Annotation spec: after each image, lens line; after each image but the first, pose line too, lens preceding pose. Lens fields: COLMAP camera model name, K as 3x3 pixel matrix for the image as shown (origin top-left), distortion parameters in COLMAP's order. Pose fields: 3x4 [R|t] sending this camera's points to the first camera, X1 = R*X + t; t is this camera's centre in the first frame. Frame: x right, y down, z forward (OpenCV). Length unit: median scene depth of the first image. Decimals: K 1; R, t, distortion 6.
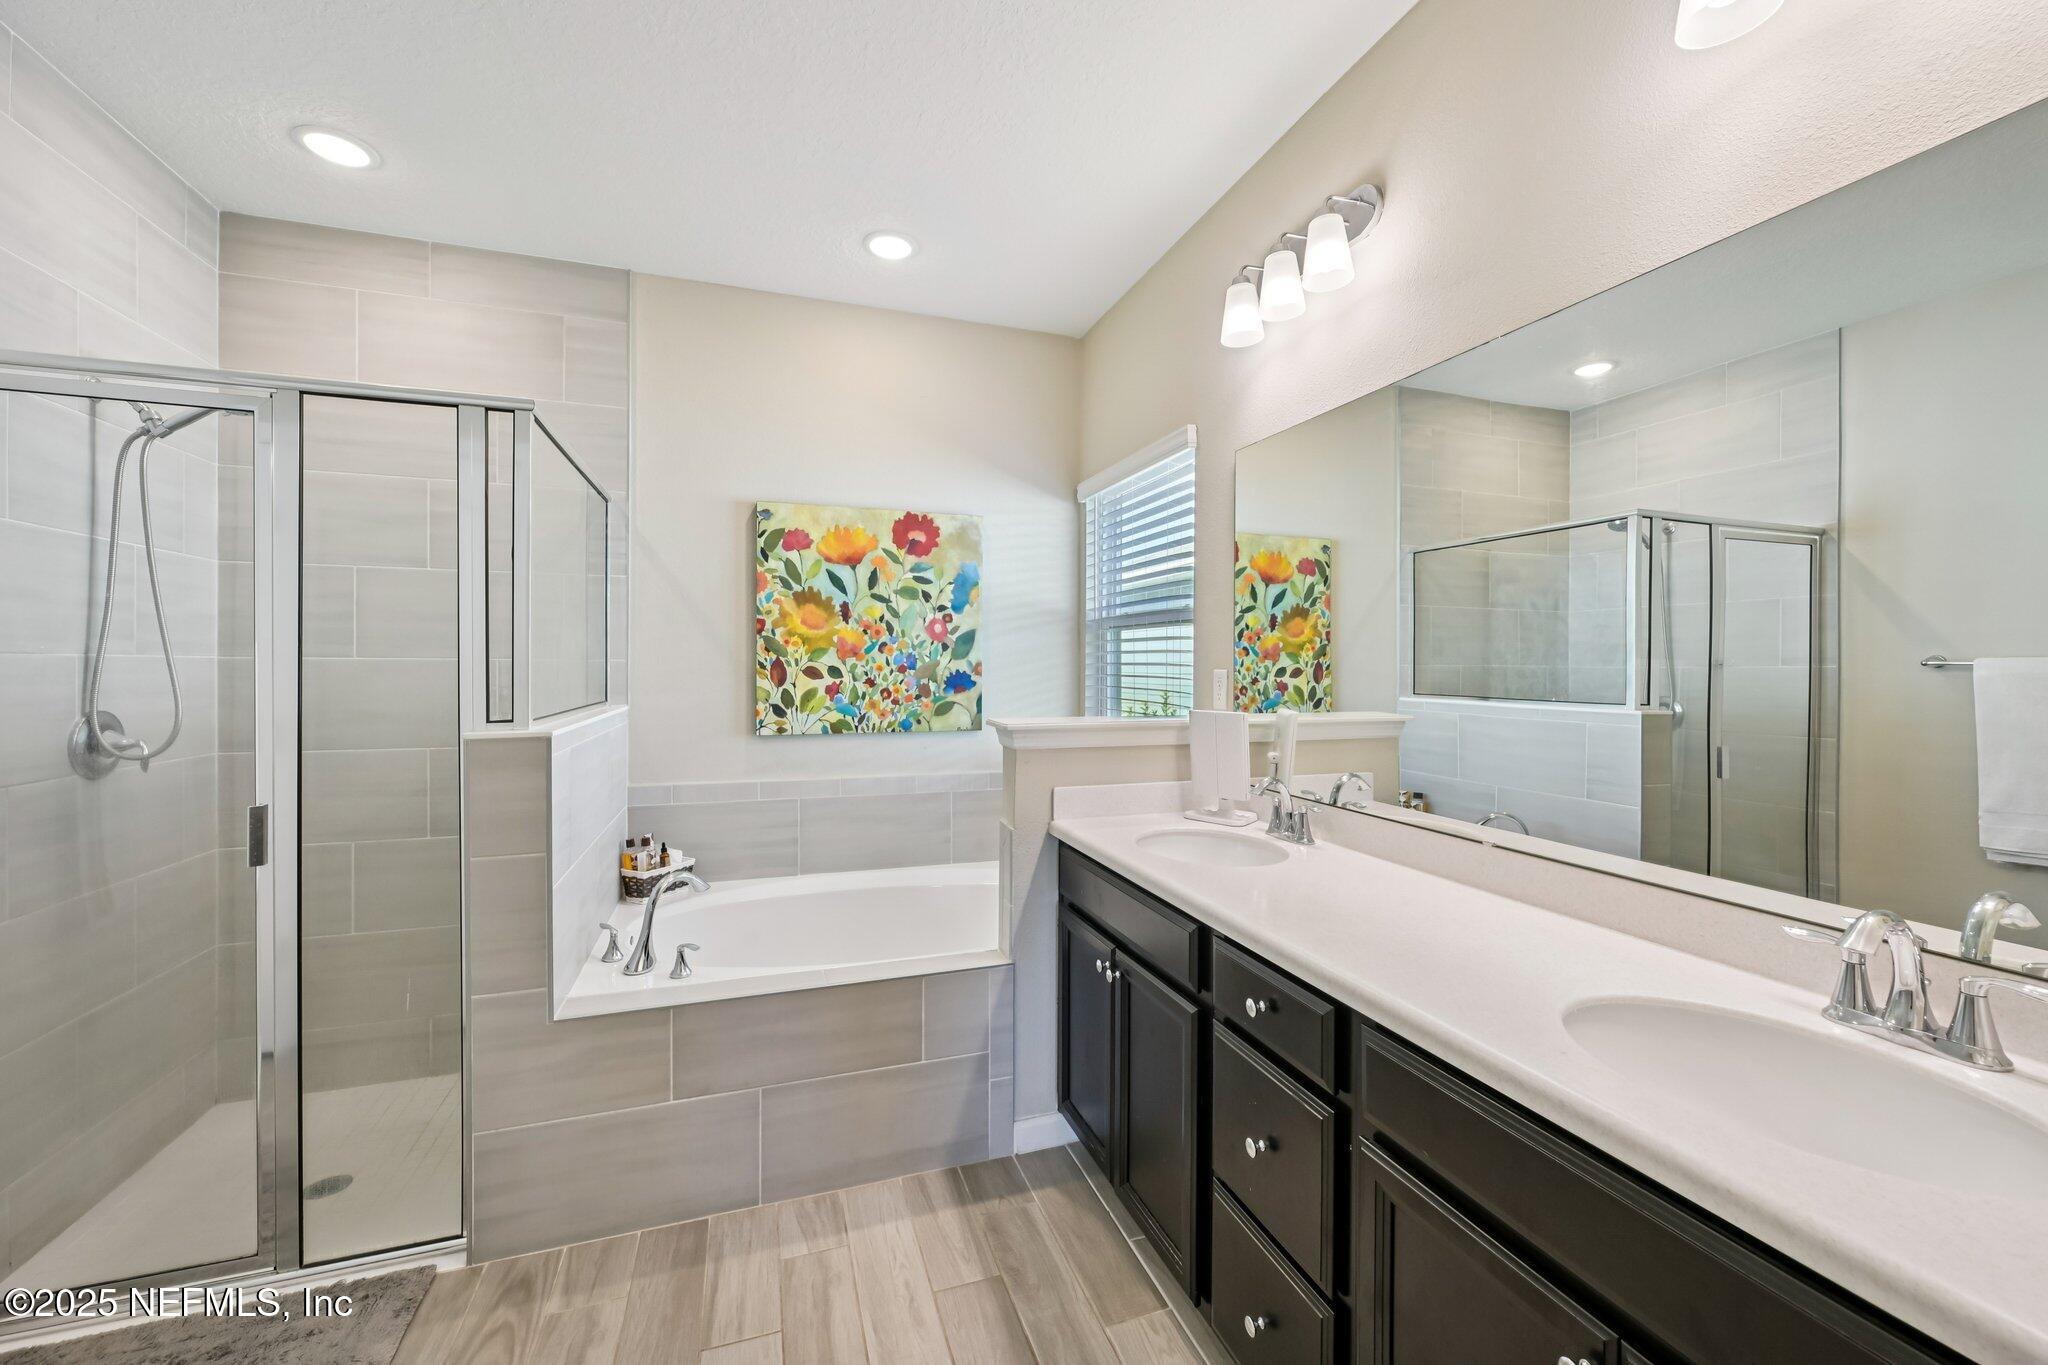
lens RADIAL K [[802.4, 0, 1040.6], [0, 802.4, 676.9], [0, 0, 1]] dist [-0.001778, -0.000134]
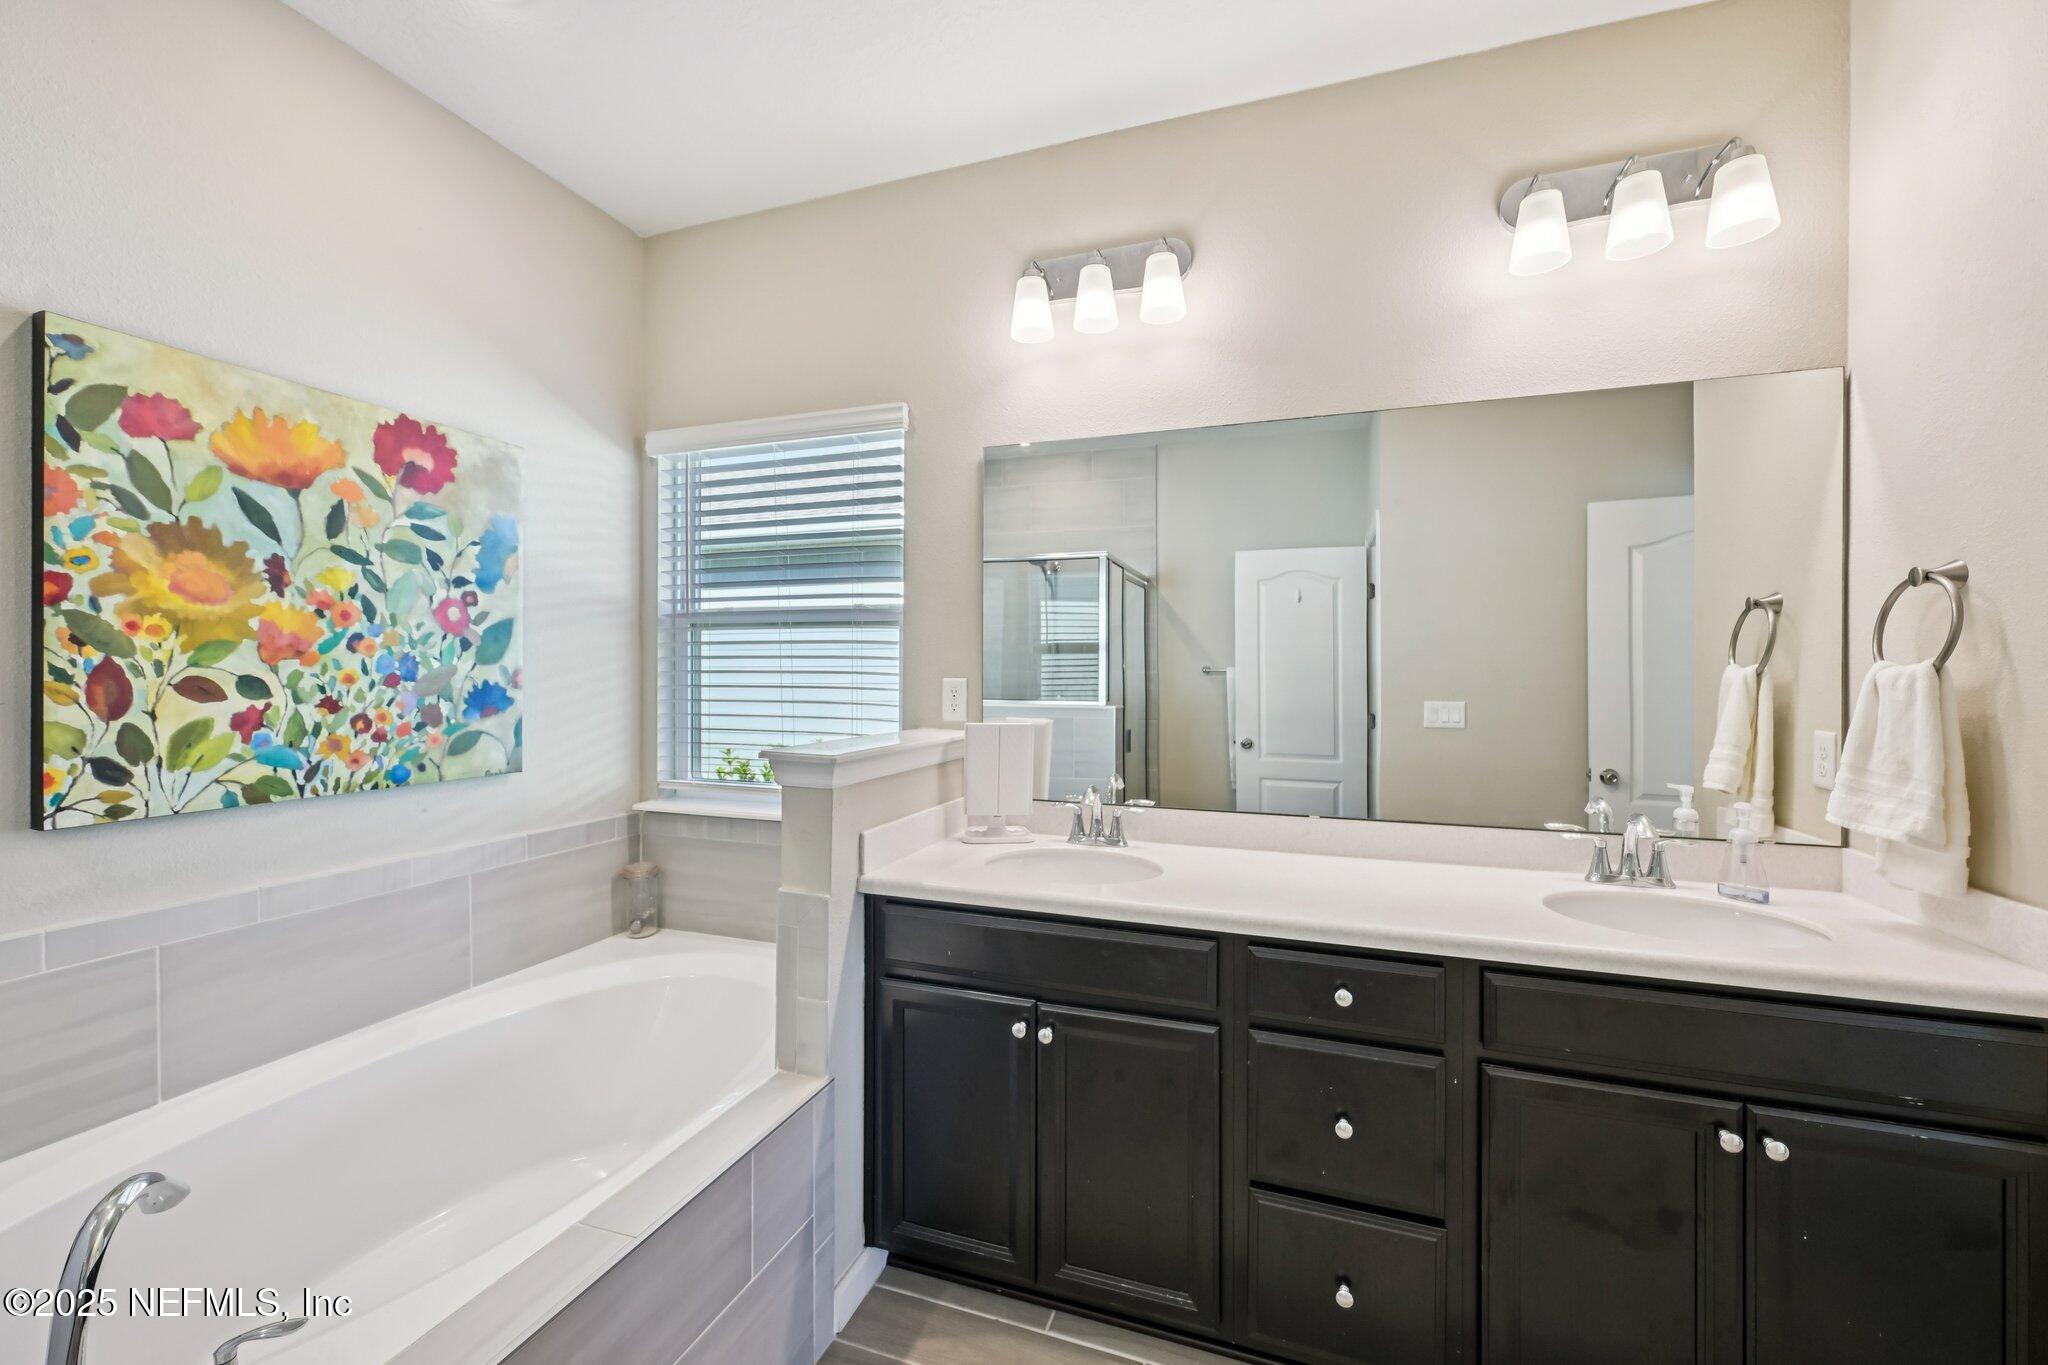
lens RADIAL K [[802.4, 0, 1030.7], [0, 802.4, 682.7], [0, 0, 1]] dist [-0.001778, -0.000134]
pose [[0.627702, -0.011287, 0.778371, -0.342786], [0.011254, 0.999922, 0.005424, -0.006016], [-0.778372, 0.005355, 0.627781, 0.275516]]
